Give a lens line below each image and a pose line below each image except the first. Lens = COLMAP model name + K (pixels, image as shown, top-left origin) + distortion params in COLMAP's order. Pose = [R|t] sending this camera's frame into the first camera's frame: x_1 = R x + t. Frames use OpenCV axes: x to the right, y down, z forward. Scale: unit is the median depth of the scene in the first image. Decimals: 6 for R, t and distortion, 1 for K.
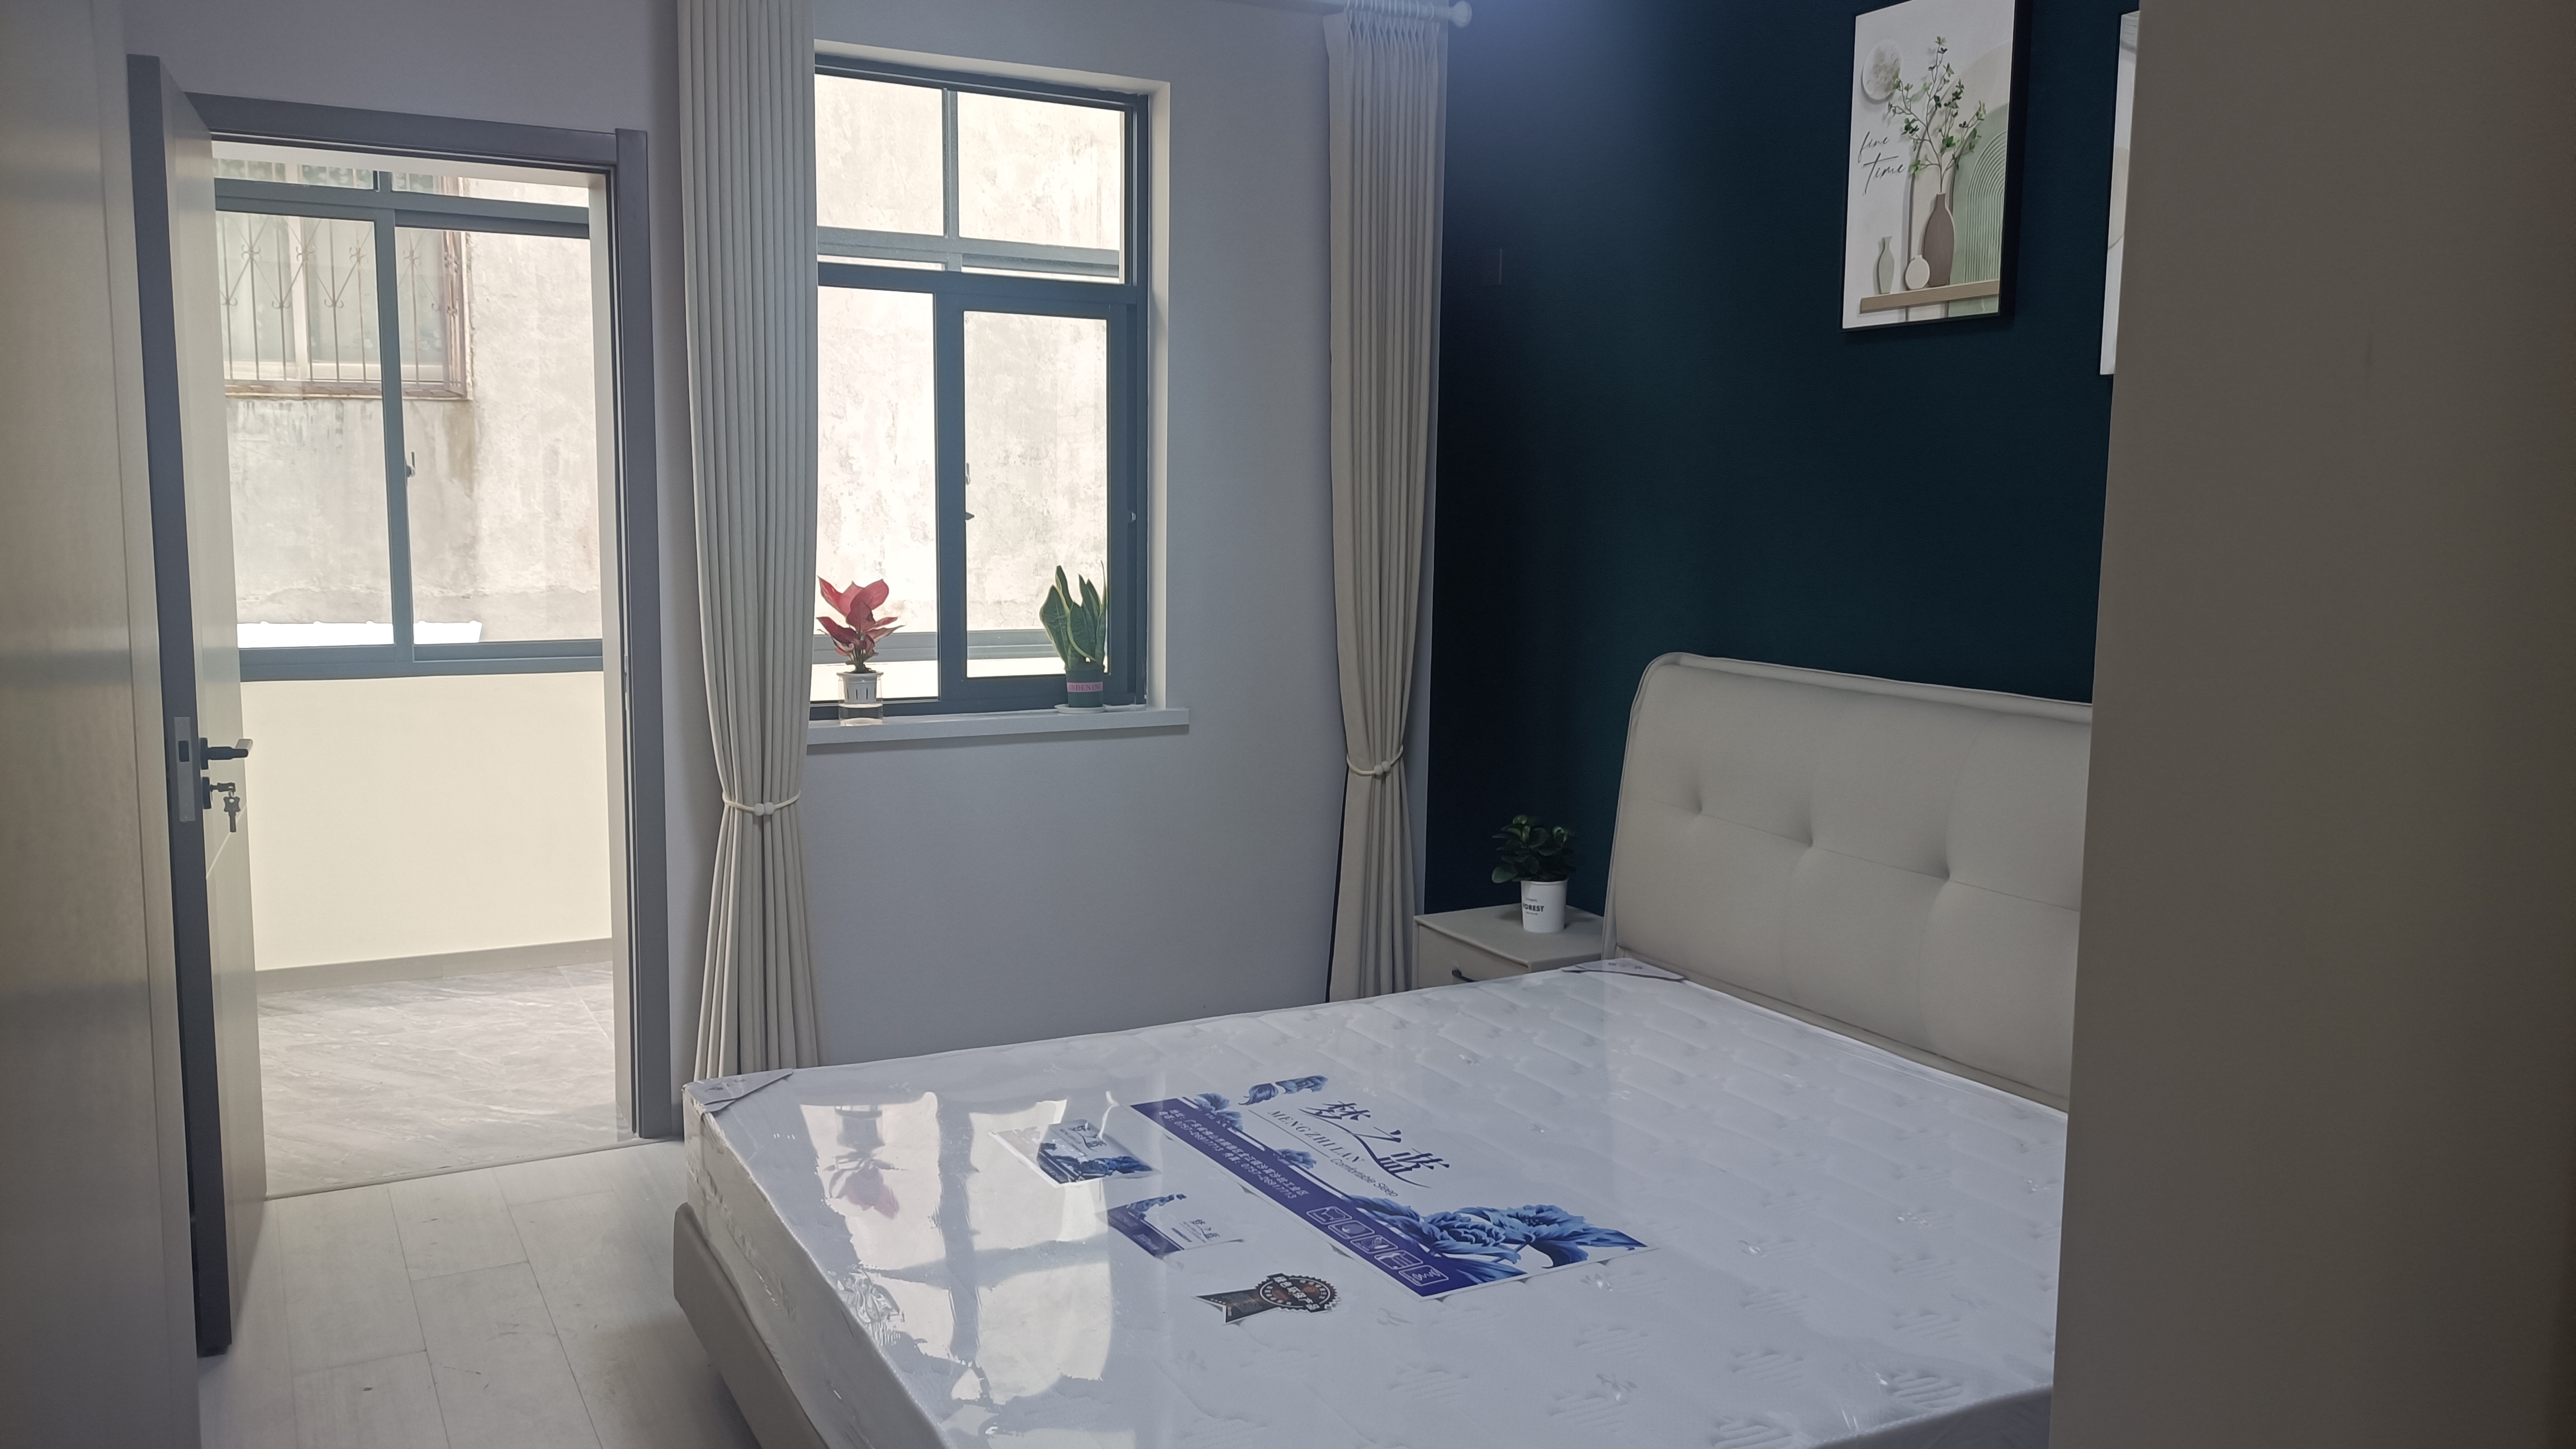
lens RADIAL K [[1983.6, 0, 1288.0], [0, 1983.6, 724.5], [0, 0, 1]] dist [0.040997, -0.001167]
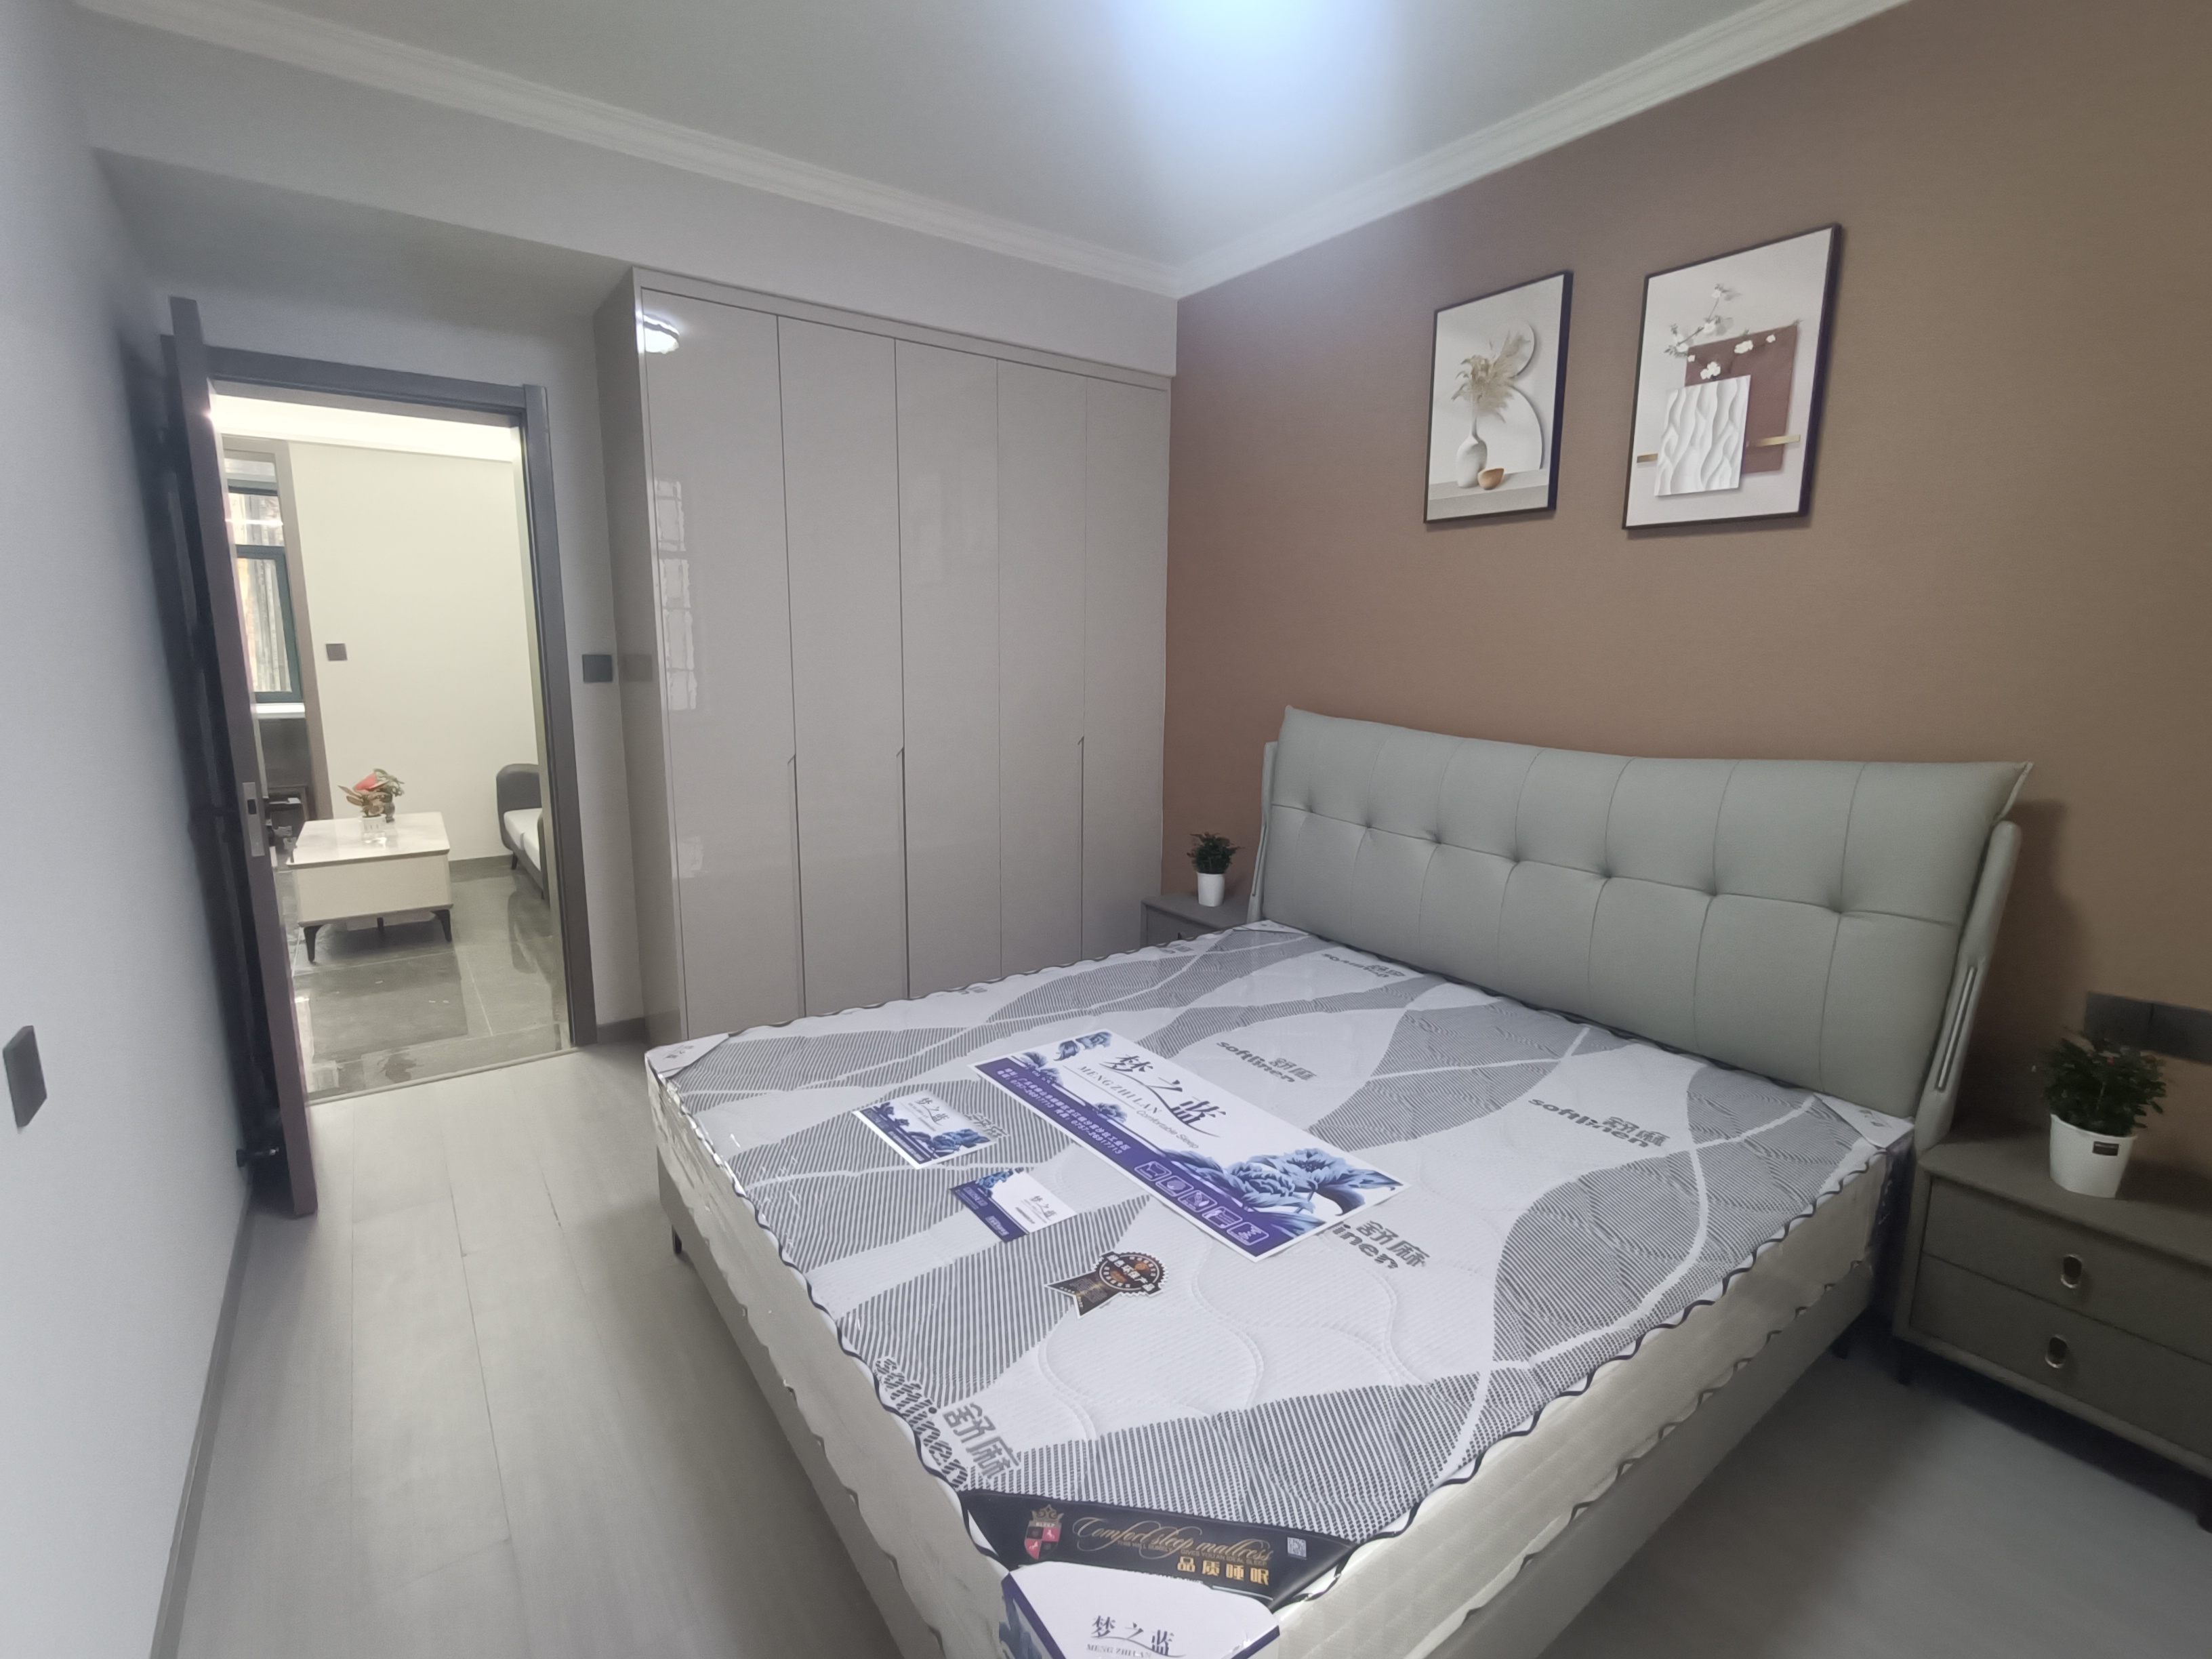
lens RADIAL K [[1003.3, 0, 1110.8], [0, 1003.3, 811.1], [0, 0, 1]] dist [-0.000744, -0.000011]
pose [[0.991143, -0.018441, 0.131514, -0.080348], [0.012033, 0.998709, 0.049351, -0.015961], [-0.132254, -0.047332, 0.990085, 0.345660]]
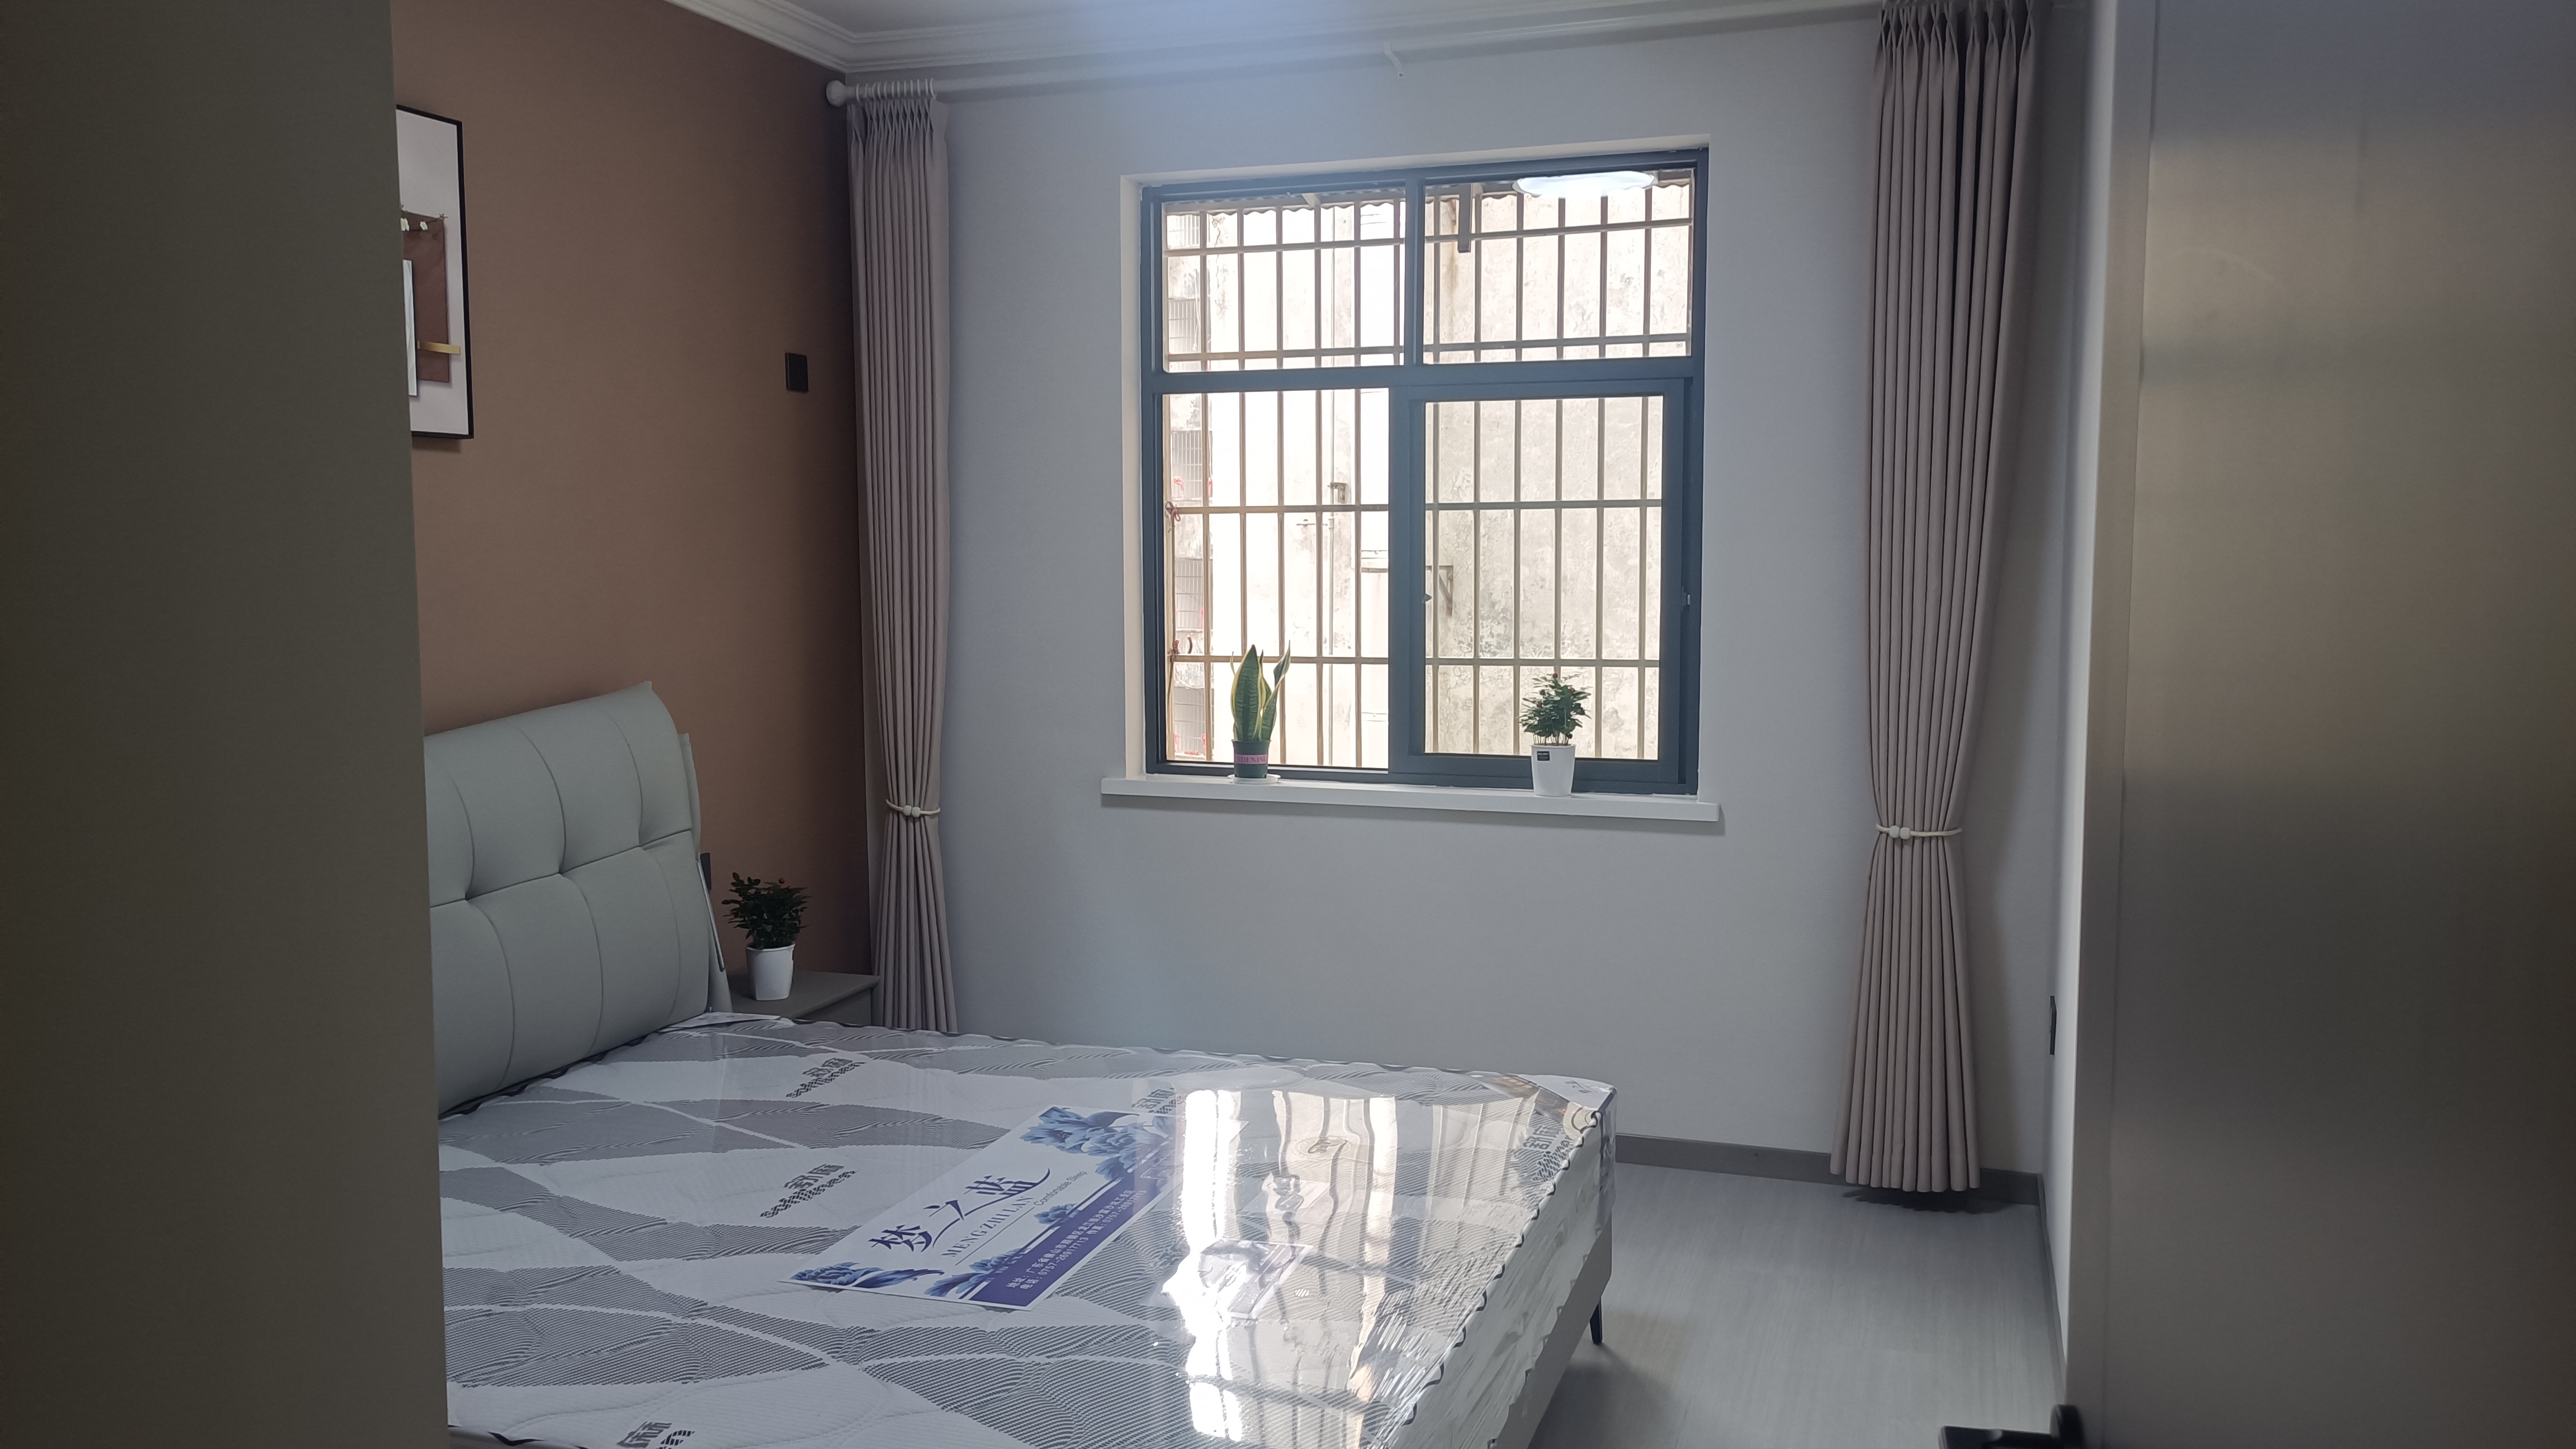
lens RADIAL K [[1983.6, 0, 1288.0], [0, 1983.6, 724.5], [0, 0, 1]] dist [0.040997, -0.001167]
pose [[-0.678442, -0.076328, 0.730678, -0.803656], [0.081246, 0.980692, 0.177882, -0.200447], [-0.730148, 0.180048, -0.659141, 1.541573]]
